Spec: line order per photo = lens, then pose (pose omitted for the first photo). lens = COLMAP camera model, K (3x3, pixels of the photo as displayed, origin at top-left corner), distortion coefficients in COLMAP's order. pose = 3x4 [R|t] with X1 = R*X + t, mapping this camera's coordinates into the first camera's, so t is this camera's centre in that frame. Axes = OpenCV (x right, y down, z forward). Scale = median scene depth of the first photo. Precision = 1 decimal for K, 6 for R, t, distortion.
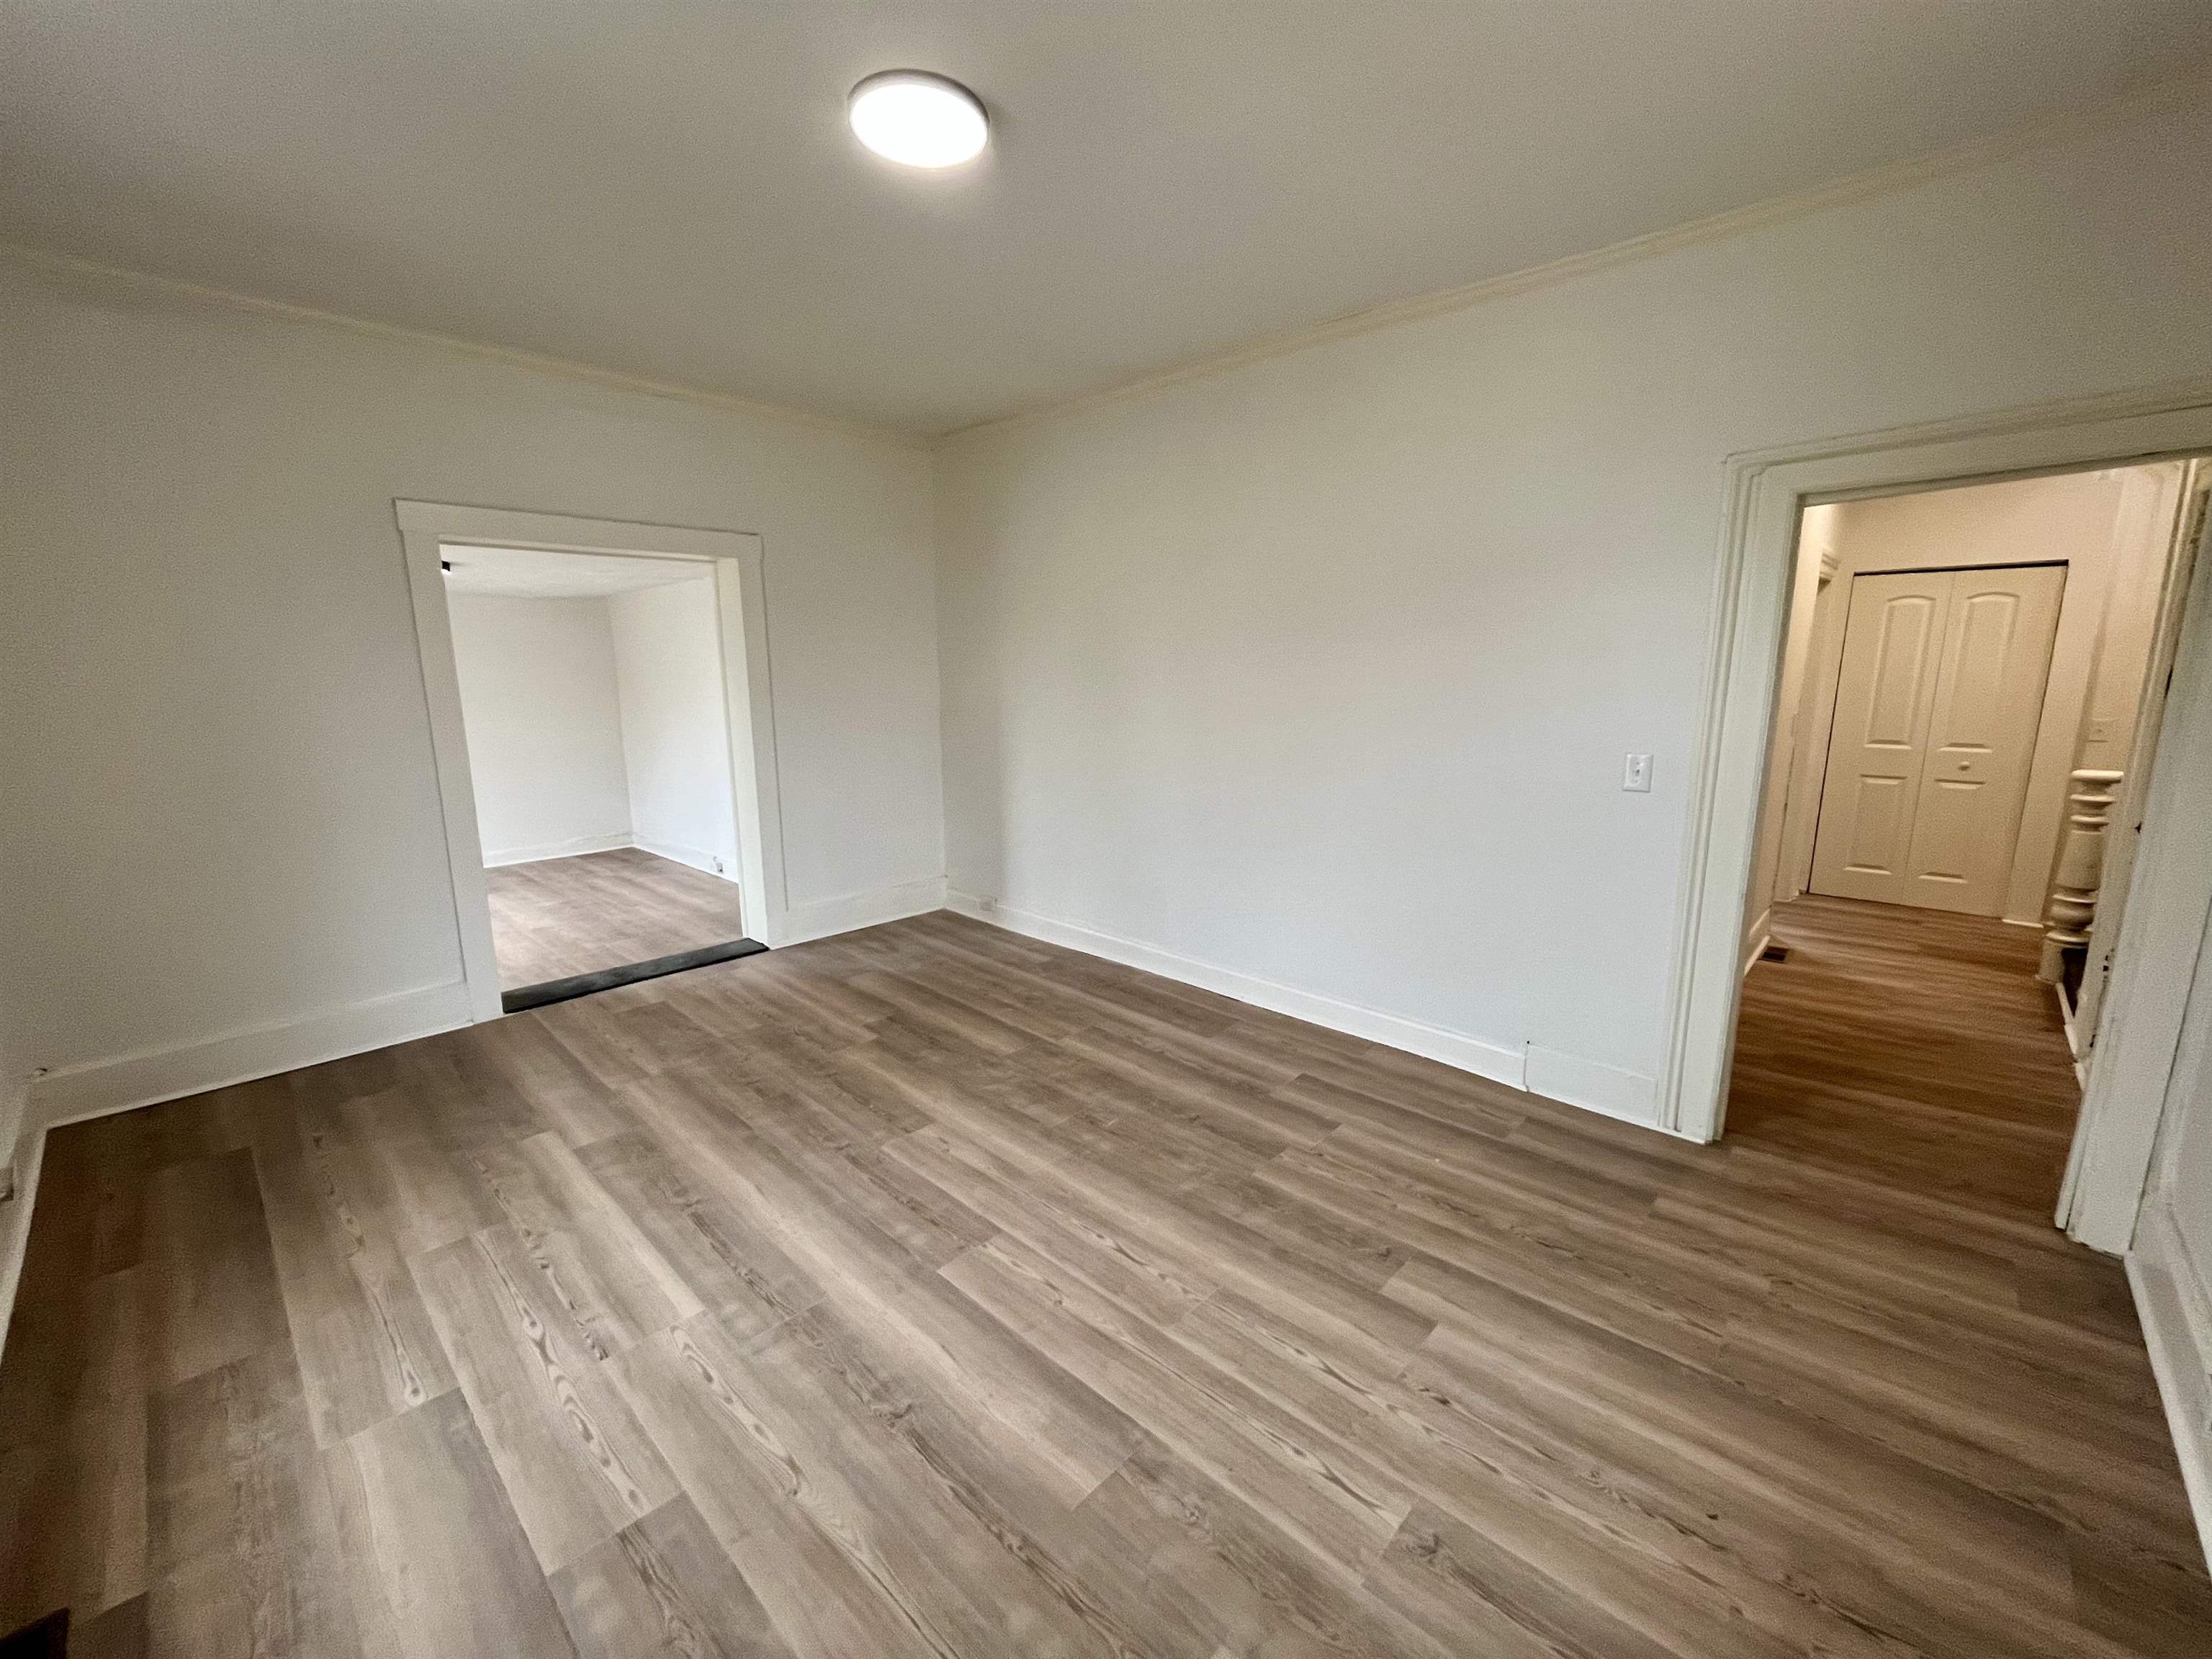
lens RADIAL K [[900.0, 0, 1102.4], [0, 900.0, 827.9], [0, 0, 1]] dist [-0.003297, -0.000221]
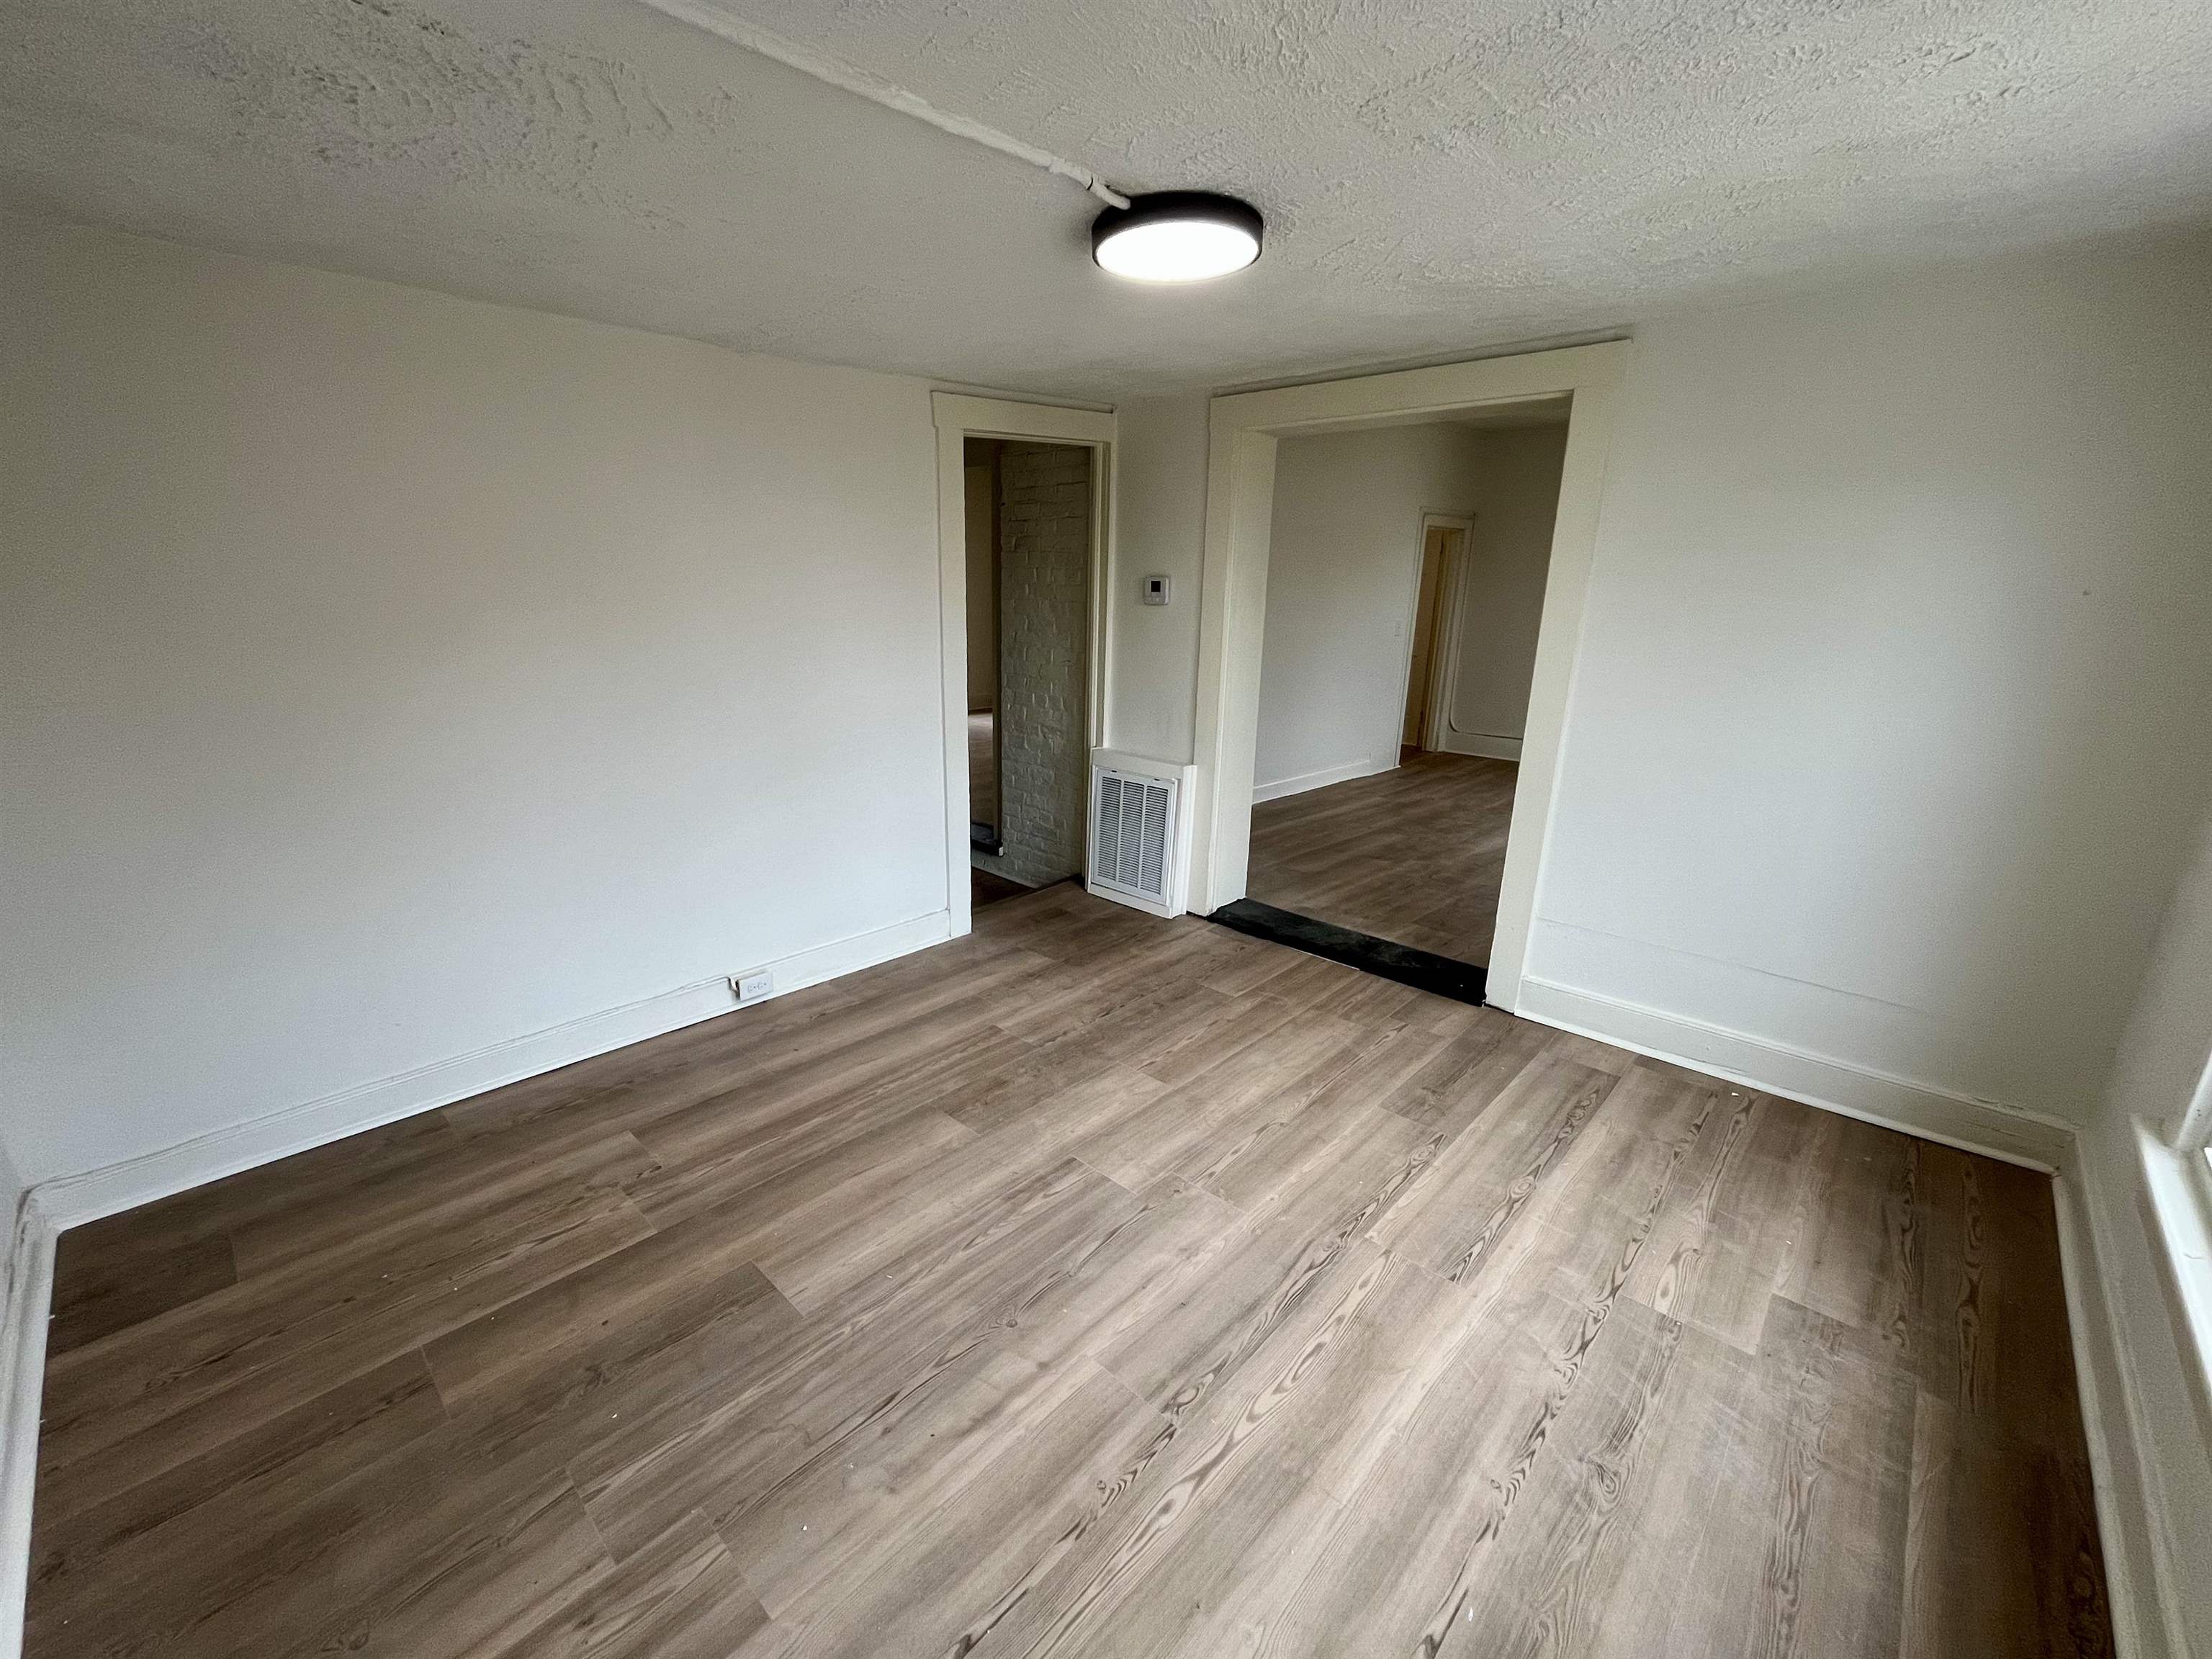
lens RADIAL K [[900.0, 0, 1102.4], [0, 900.0, 827.9], [0, 0, 1]] dist [-0.003297, -0.000221]
pose [[0.004269, -0.251755, 0.967782, -1.394707], [0.166235, 0.954503, 0.247567, -0.200316], [-0.986077, 0.159822, 0.045926, 1.259819]]
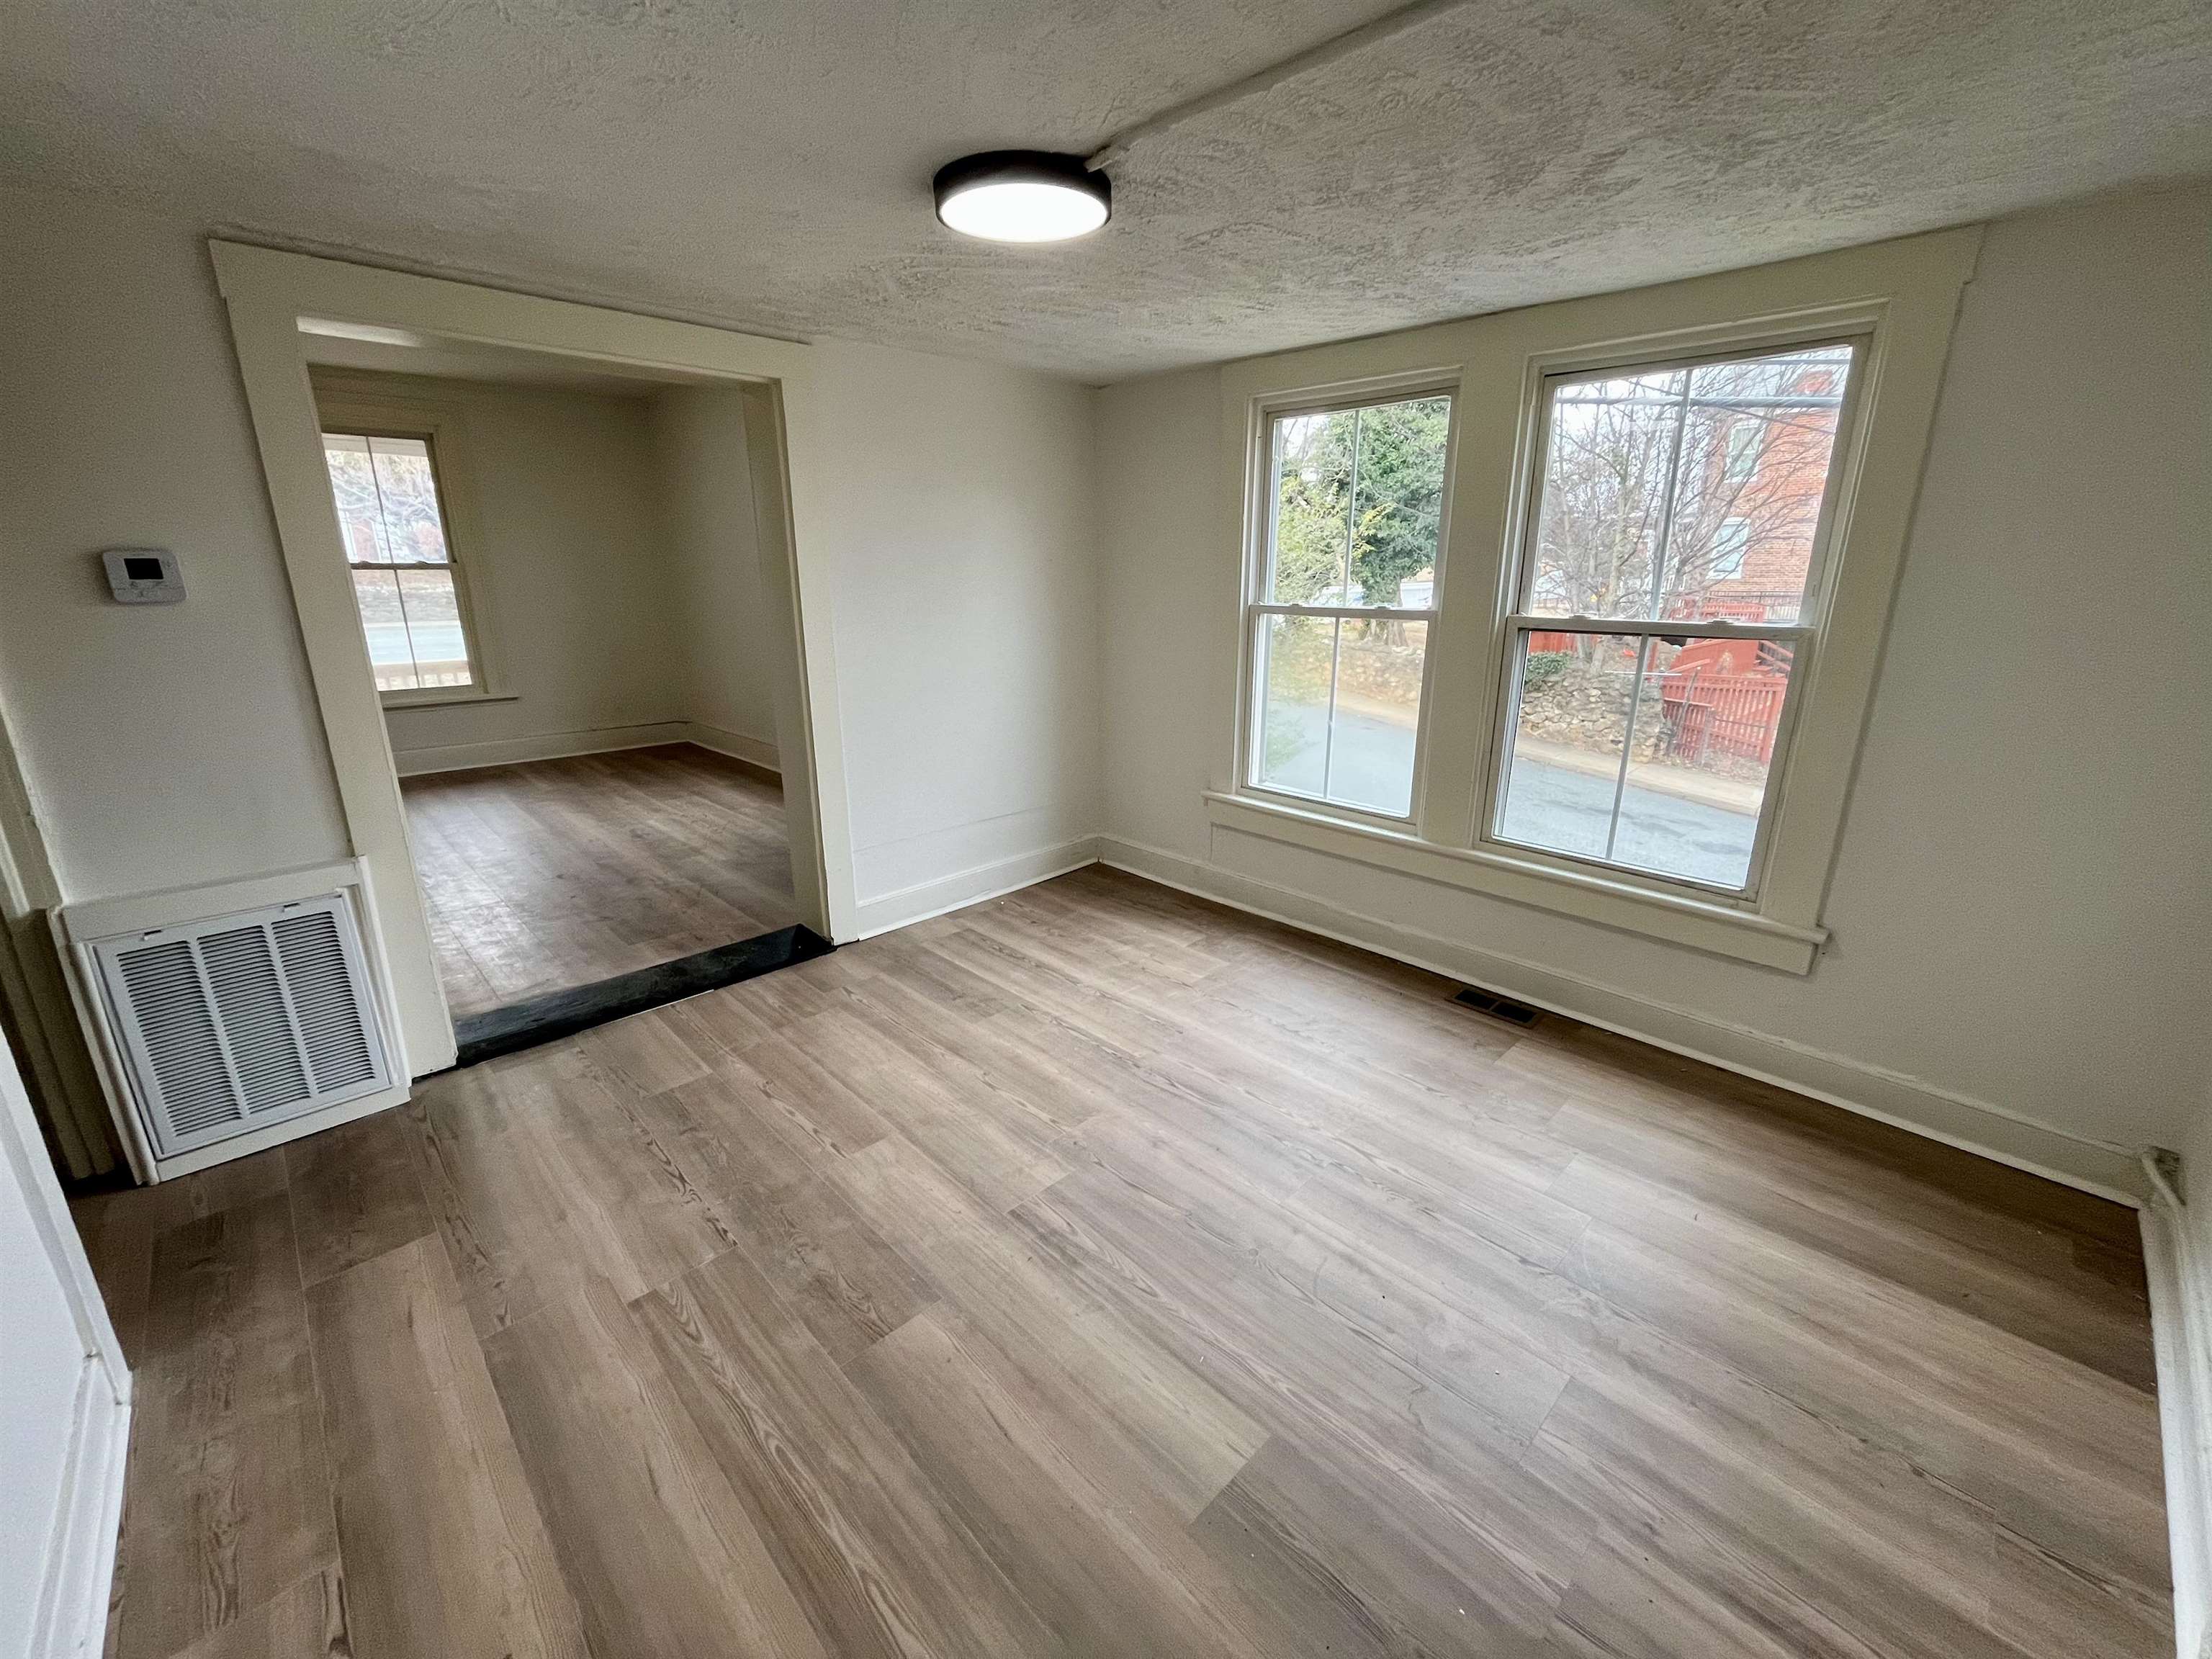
lens RADIAL K [[900.0, 0, 1102.4], [0, 900.0, 827.9], [0, 0, 1]] dist [-0.003297, -0.000221]
pose [[-0.998565, -0.000111, 0.053548, -0.978664], [0.023746, 0.895377, 0.444676, -0.277899], [-0.047995, 0.445310, -0.894089, 1.686260]]
